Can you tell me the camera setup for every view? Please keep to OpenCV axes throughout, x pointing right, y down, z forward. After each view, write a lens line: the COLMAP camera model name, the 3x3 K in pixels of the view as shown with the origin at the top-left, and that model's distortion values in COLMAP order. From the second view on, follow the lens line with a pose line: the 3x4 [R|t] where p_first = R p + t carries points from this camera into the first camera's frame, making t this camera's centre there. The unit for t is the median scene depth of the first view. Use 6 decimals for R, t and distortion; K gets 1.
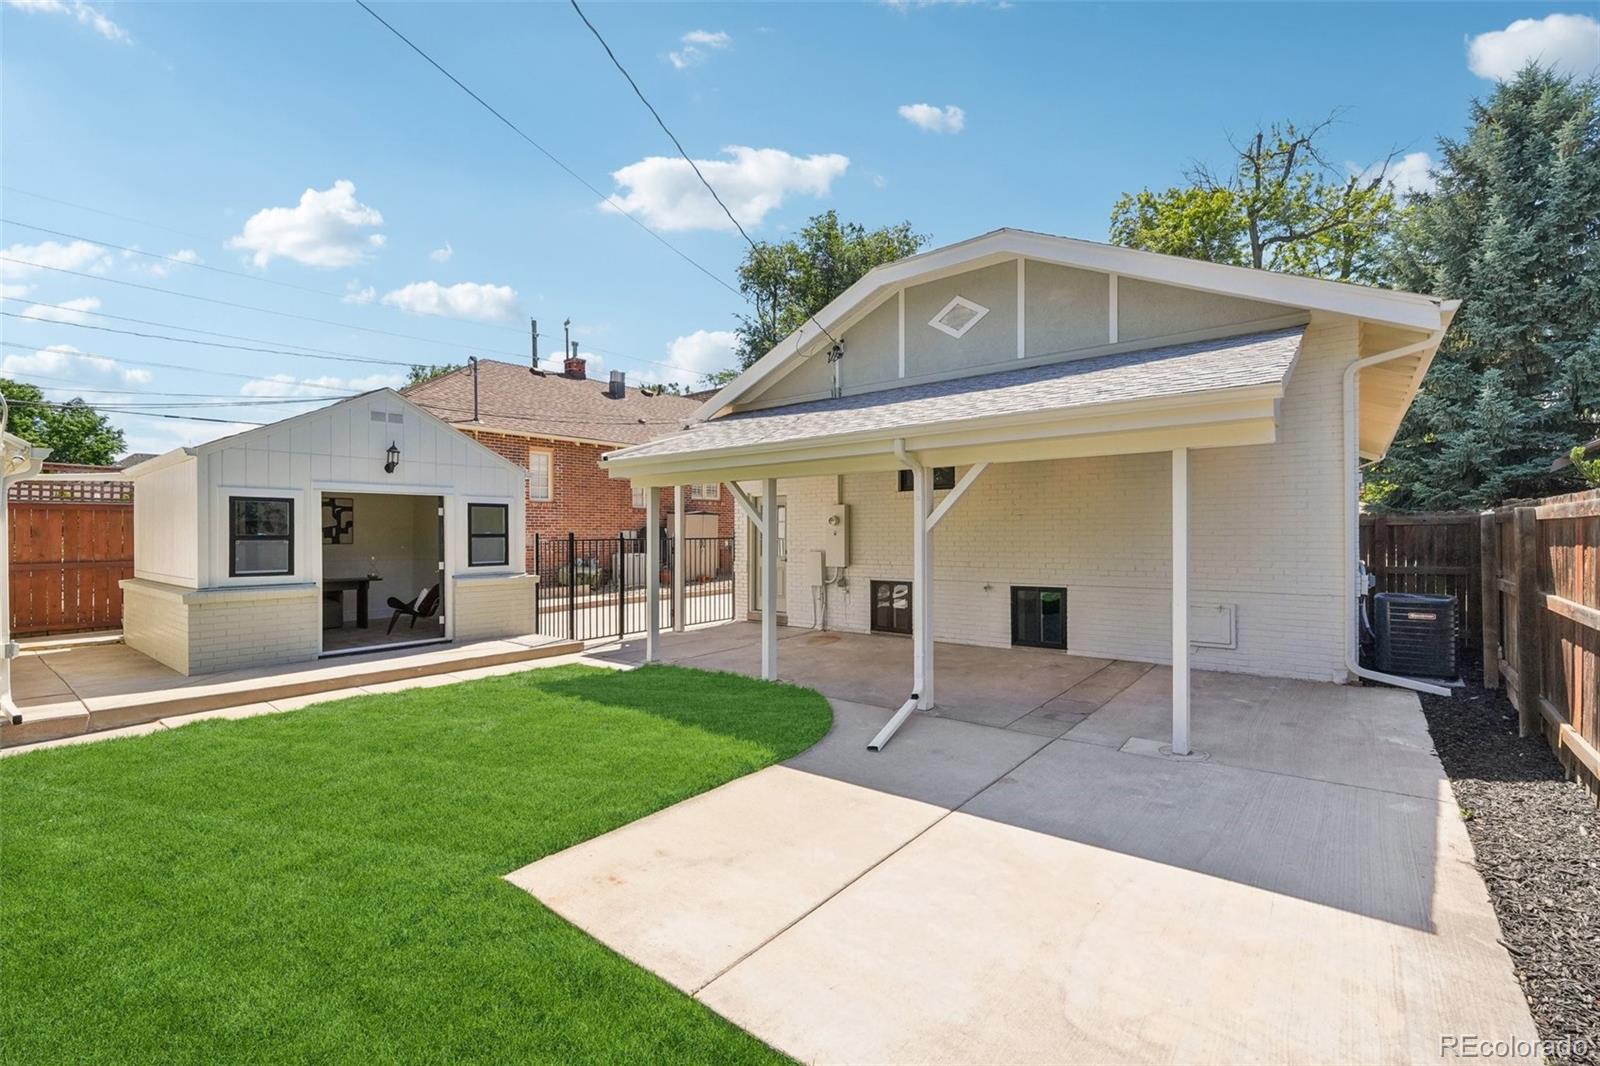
lens RADIAL K [[686.2, 0, 804.8], [0, 686.2, 527.9], [0, 0, 1]] dist [-0.001684, -0.000063]
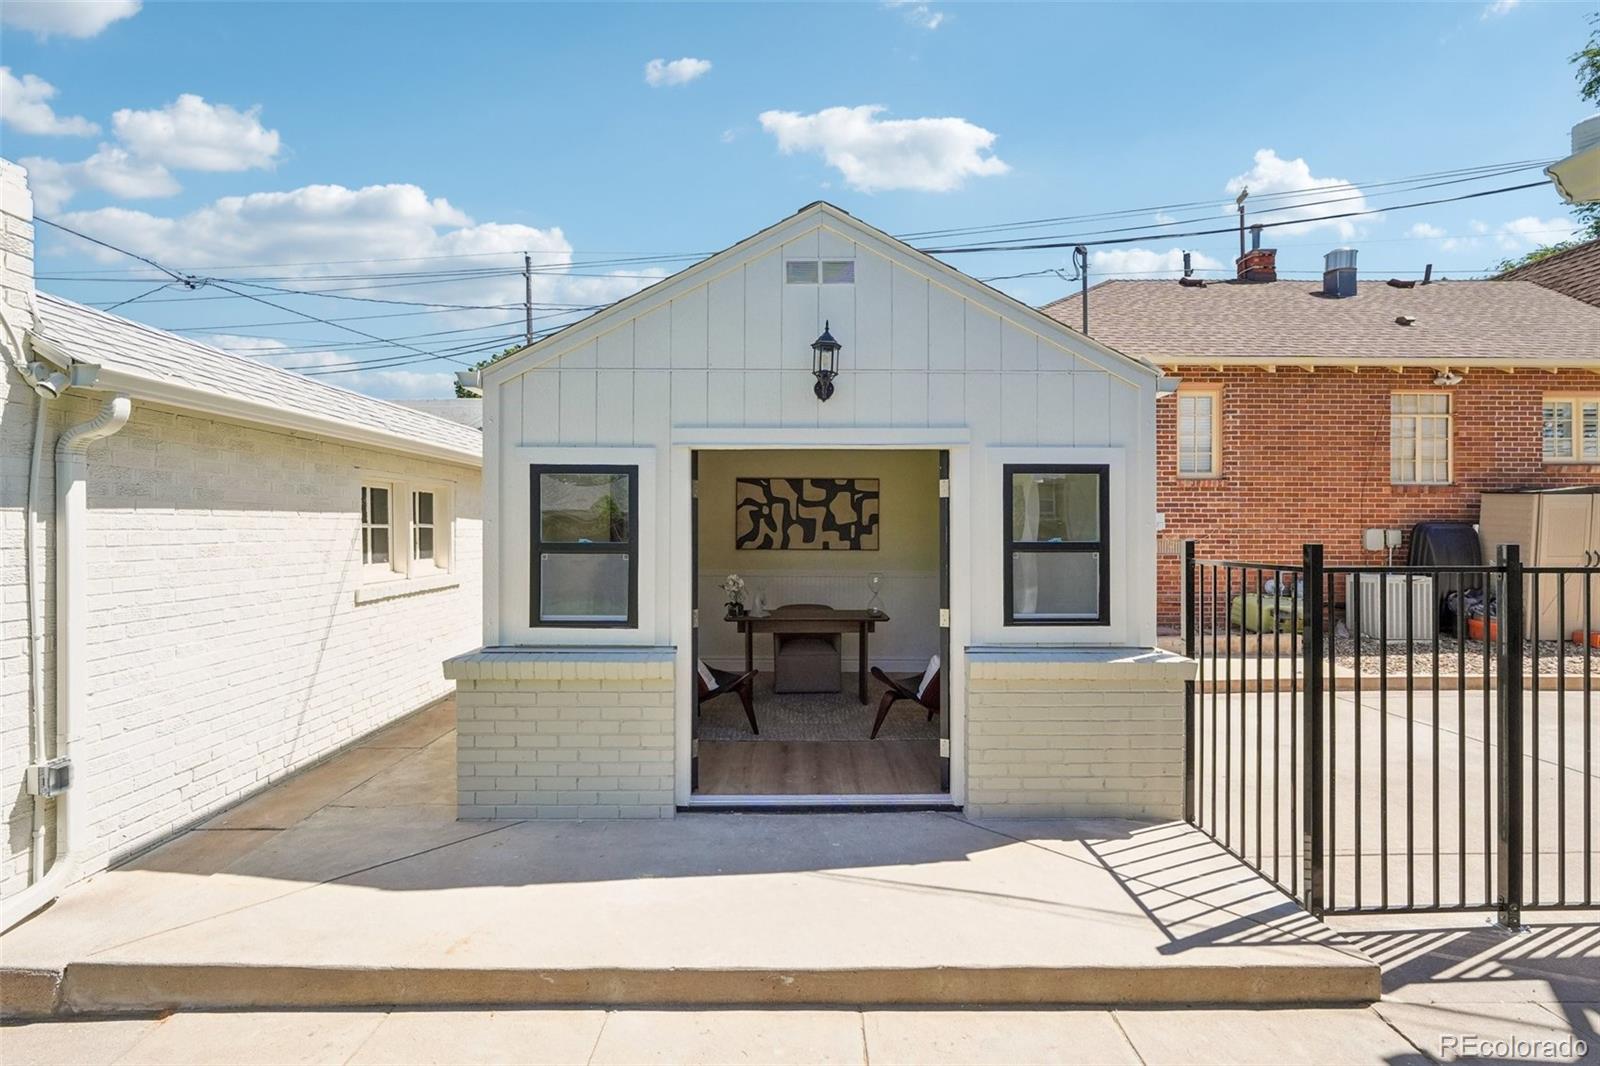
lens RADIAL K [[686.2, 0, 804.8], [0, 686.2, 527.9], [0, 0, 1]] dist [-0.001684, -0.000063]
pose [[0.633635, 0.005385, -0.773613, -0.237066], [0.001071, 0.999969, 0.007838, -0.002675], [0.773631, -0.005795, 0.633610, 0.607406]]
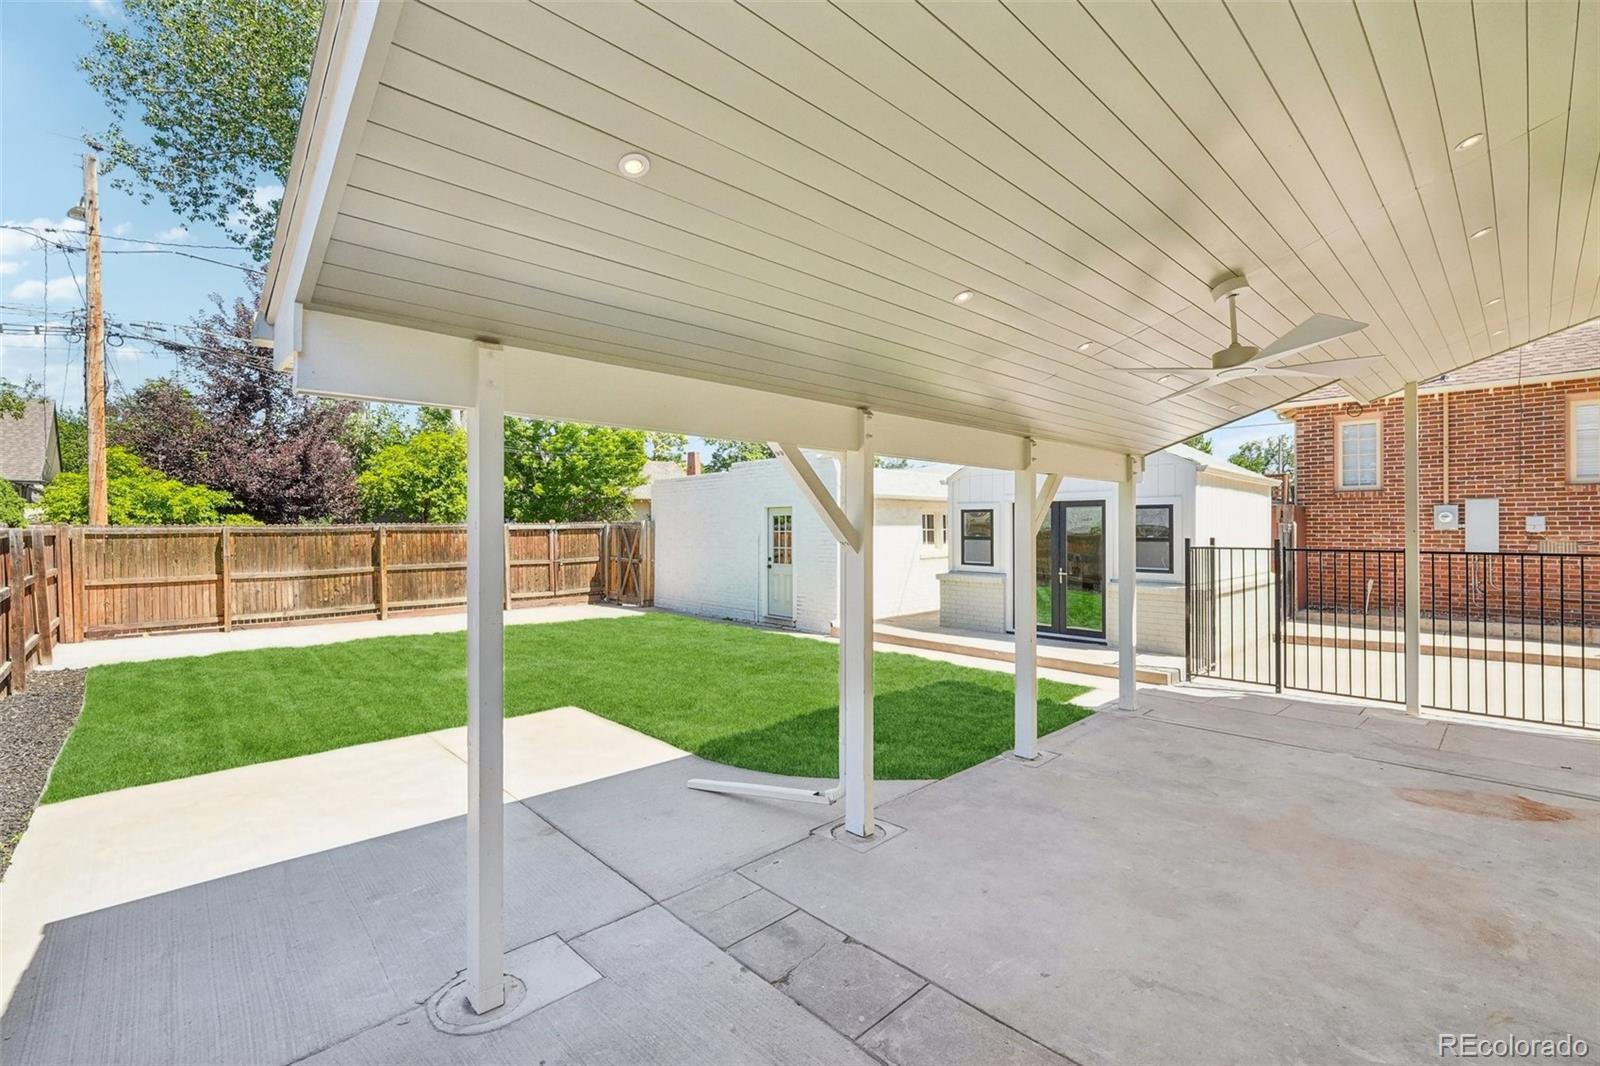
lens RADIAL K [[695.0, 0, 802.6], [0, 695.0, 541.8], [0, 0, 1]] dist [-0.002662, 0.000183]
pose [[-0.136775, 0.024664, -0.990295, 0.489832], [0.009282, 0.999678, 0.023615, -0.010955], [0.990559, -0.005962, -0.136959, 0.628275]]
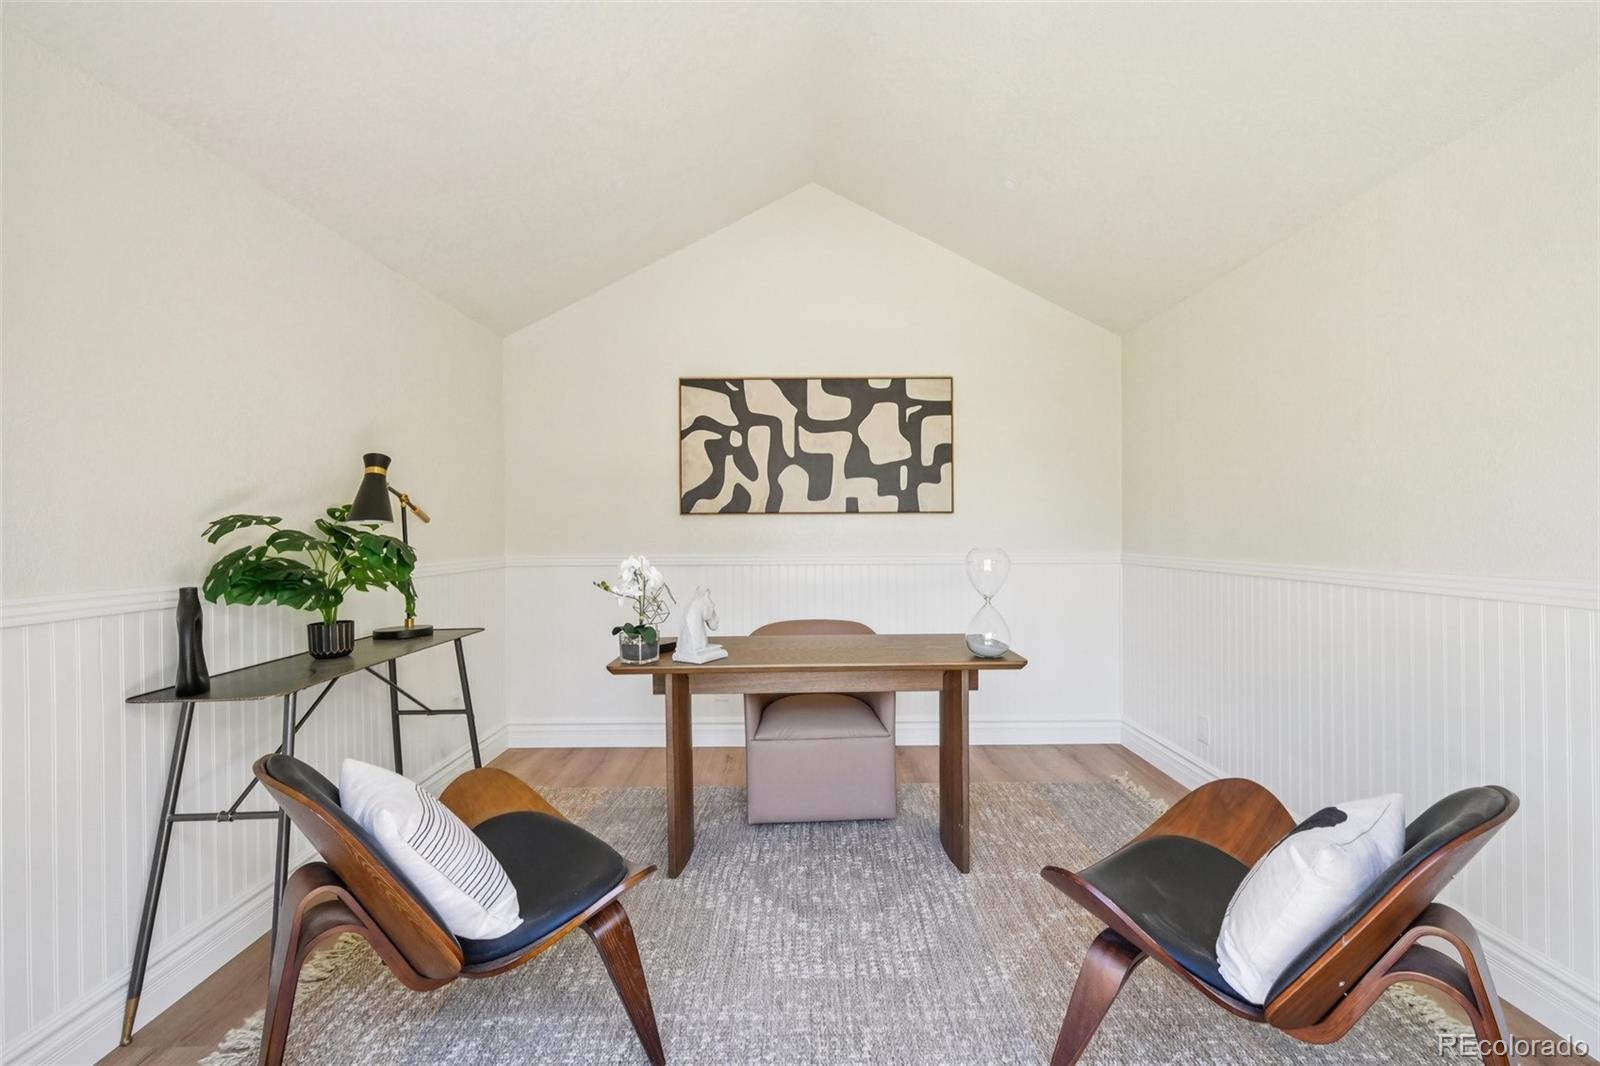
lens RADIAL K [[686.2, 0, 804.8], [0, 686.2, 527.9], [0, 0, 1]] dist [-0.001684, -0.000063]
pose [[0.624106, -0.002158, -0.781336, -0.495625], [0.013229, 0.999882, 0.007805, 0.029571], [0.781227, -0.015207, 0.624061, 0.819959]]
